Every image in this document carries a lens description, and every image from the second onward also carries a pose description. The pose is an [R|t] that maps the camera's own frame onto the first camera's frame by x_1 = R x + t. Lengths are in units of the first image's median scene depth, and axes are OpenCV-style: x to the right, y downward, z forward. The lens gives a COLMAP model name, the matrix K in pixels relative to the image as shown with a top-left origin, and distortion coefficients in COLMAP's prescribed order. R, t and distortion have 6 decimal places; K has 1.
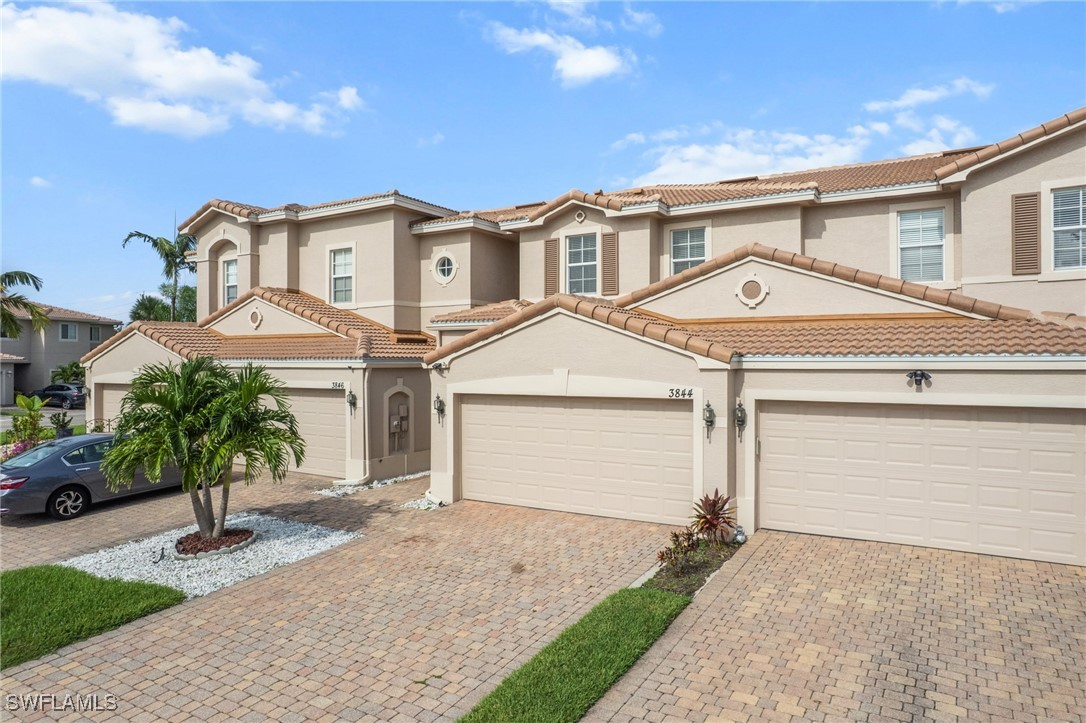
lens RADIAL K [[696.1, 0, 543.0], [0, 696.1, 361.5], [0, 0, 1]] dist [-0.076401, 0.068733]
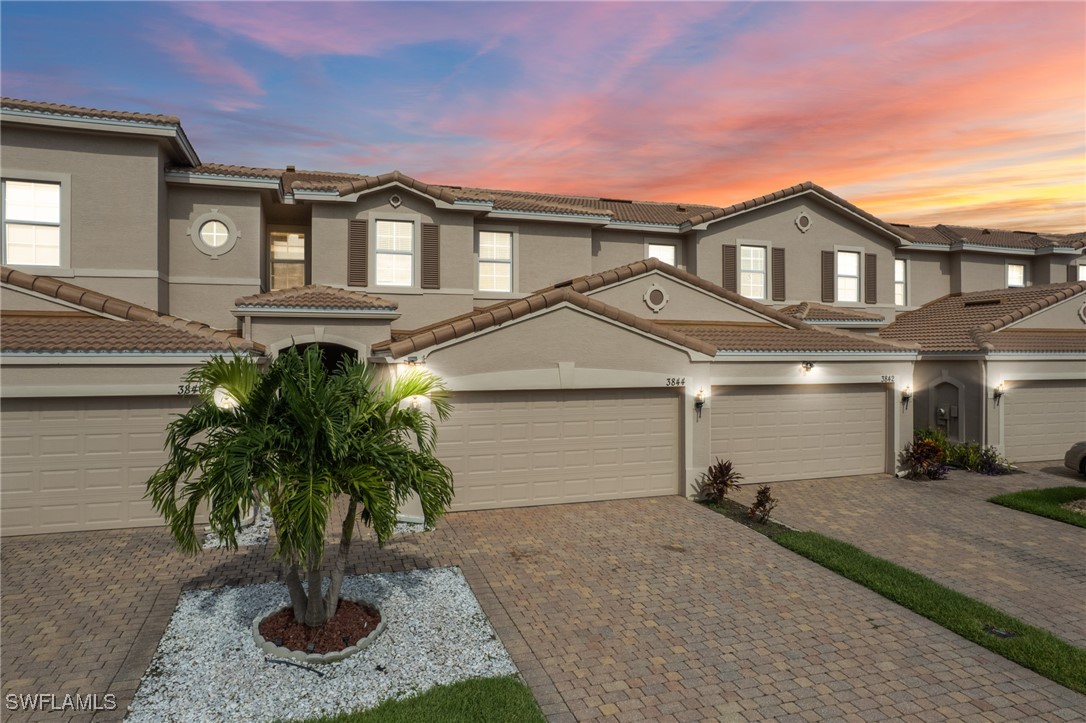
lens RADIAL K [[696.1, 0, 543.0], [0, 696.1, 361.5], [0, 0, 1]] dist [-0.076401, 0.068733]
pose [[0.634240, -0.000108, 0.773137, -0.767503], [0.002600, 0.999995, -0.001993, 0.011308], [-0.773132, 0.003274, 0.634236, 0.378564]]
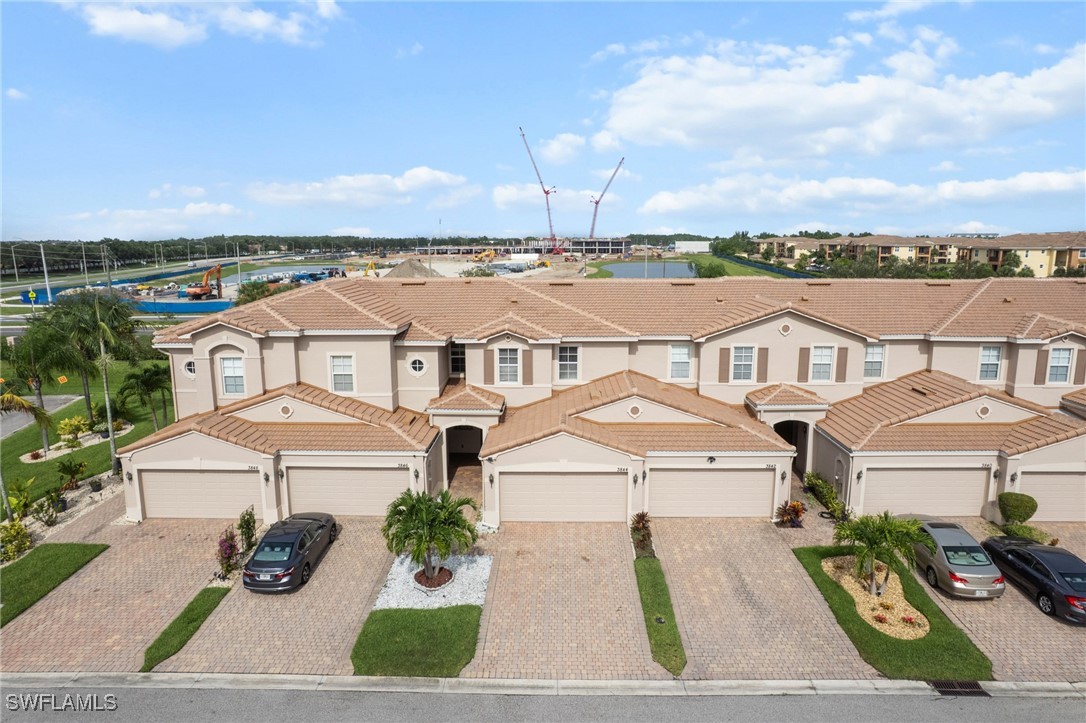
lens RADIAL K [[696.1, 0, 543.0], [0, 696.1, 361.5], [0, 0, 1]] dist [-0.076401, 0.068733]
pose [[0.862369, -0.088879, 0.498418, -1.042558], [0.001449, 0.984899, 0.173122, -0.641895], [-0.506278, -0.148572, 0.849475, -0.713336]]
